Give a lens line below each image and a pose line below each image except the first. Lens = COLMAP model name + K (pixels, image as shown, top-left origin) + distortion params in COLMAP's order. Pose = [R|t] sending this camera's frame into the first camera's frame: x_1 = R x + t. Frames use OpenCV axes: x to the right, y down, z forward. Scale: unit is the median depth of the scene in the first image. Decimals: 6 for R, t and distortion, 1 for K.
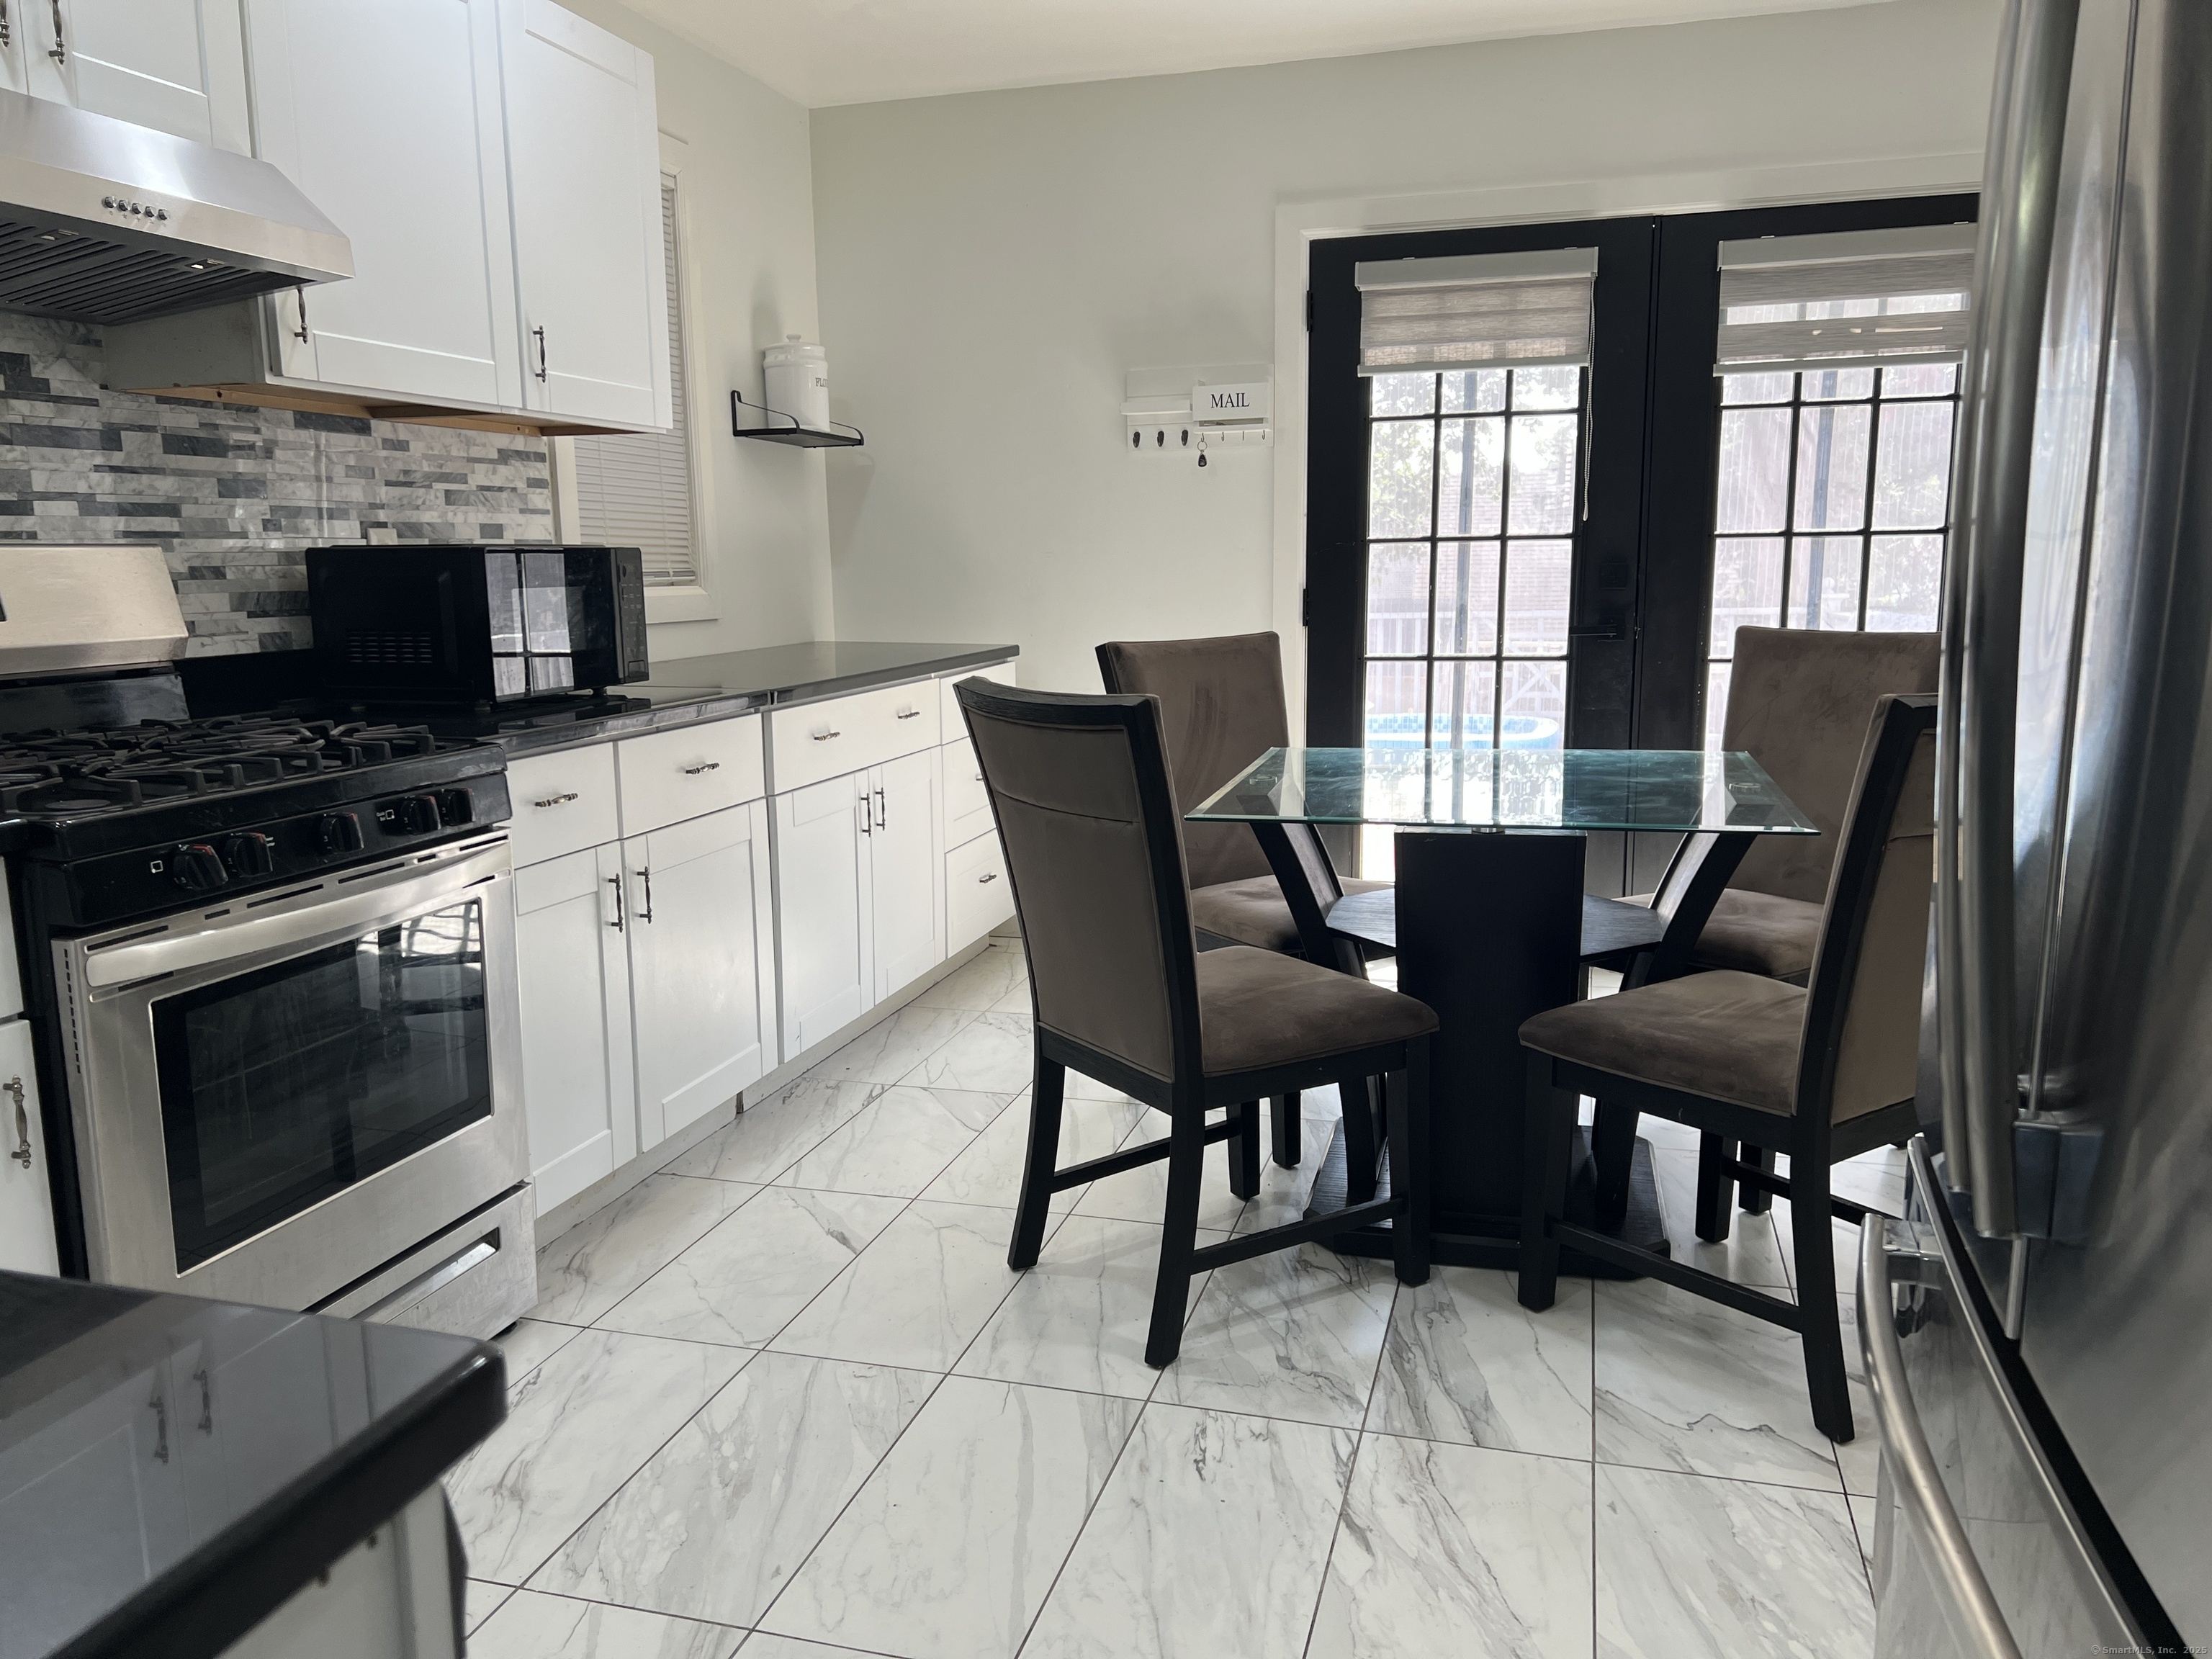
lens RADIAL K [[1653.7, 0, 1092.3], [0, 1653.7, 847.2], [0, 0, 1]] dist [0.049261, -0.063710]
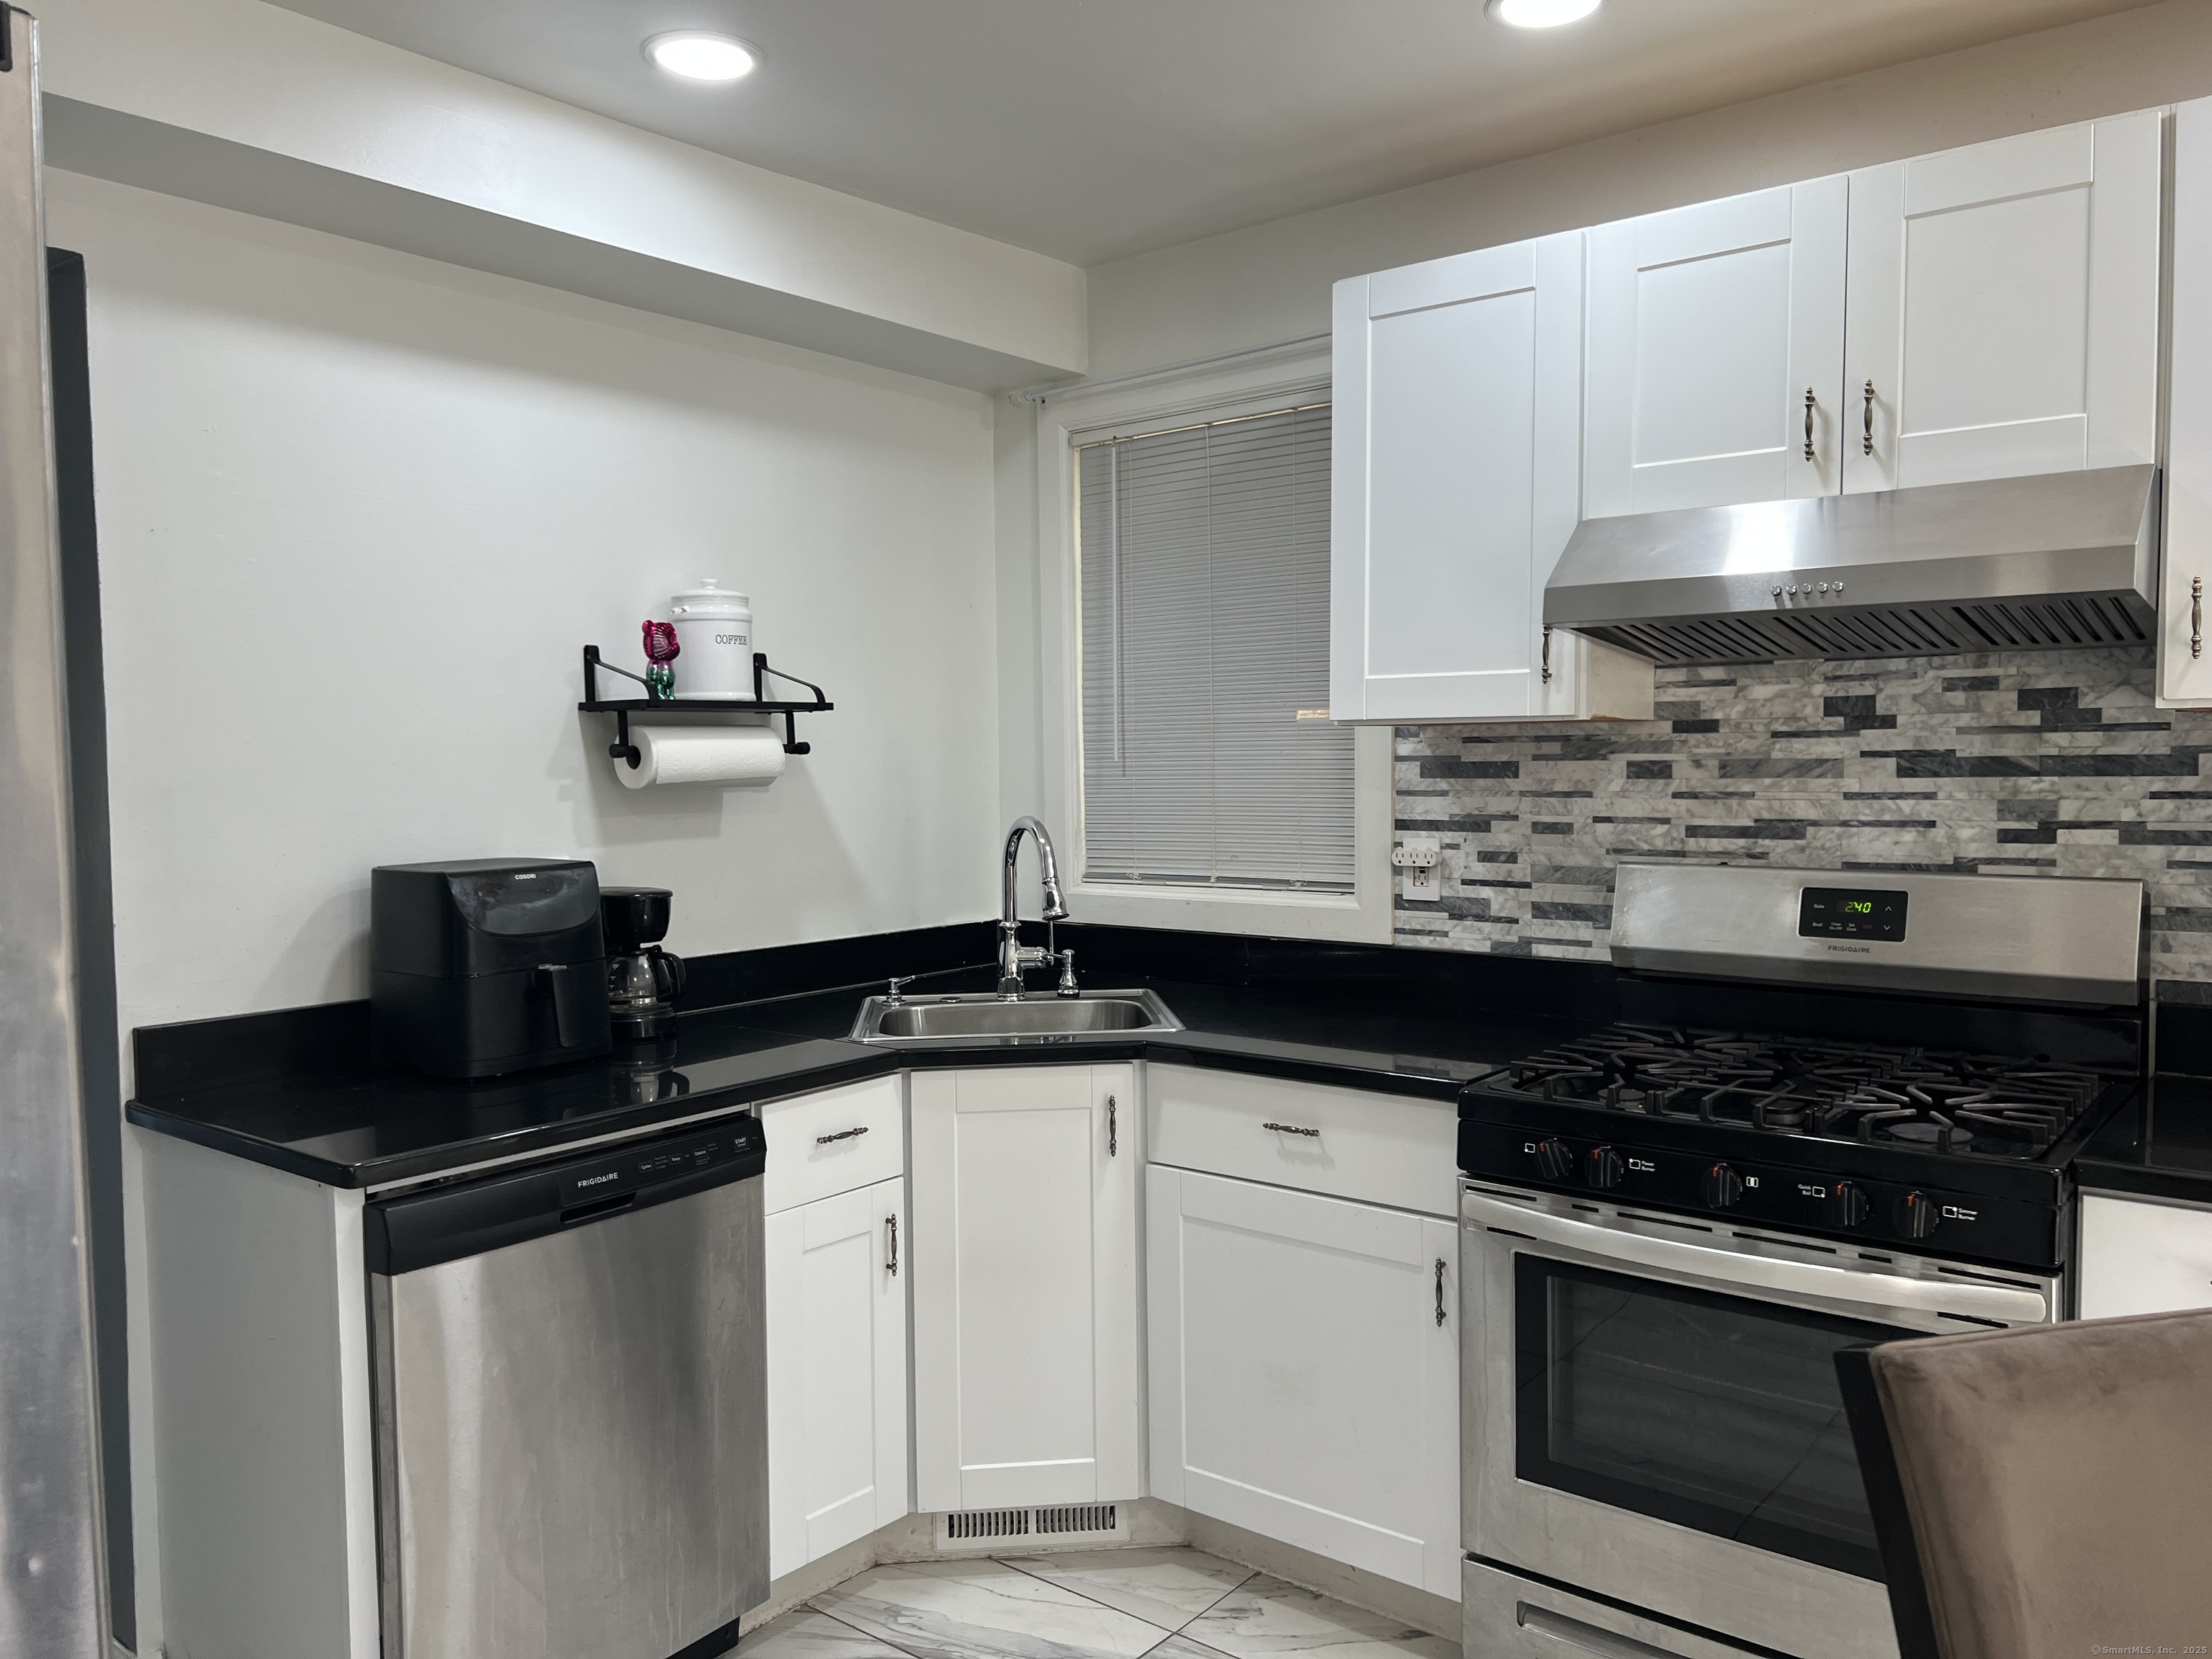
lens RADIAL K [[1653.7, 0, 1123.2], [0, 1653.7, 845.2], [0, 0, 1]] dist [0.049261, -0.063710]
pose [[-0.383440, 0.063496, -0.921381, 0.465495], [-0.149661, 0.980176, 0.129831, -0.221449], [0.911359, 0.187677, -0.366336, 0.775448]]
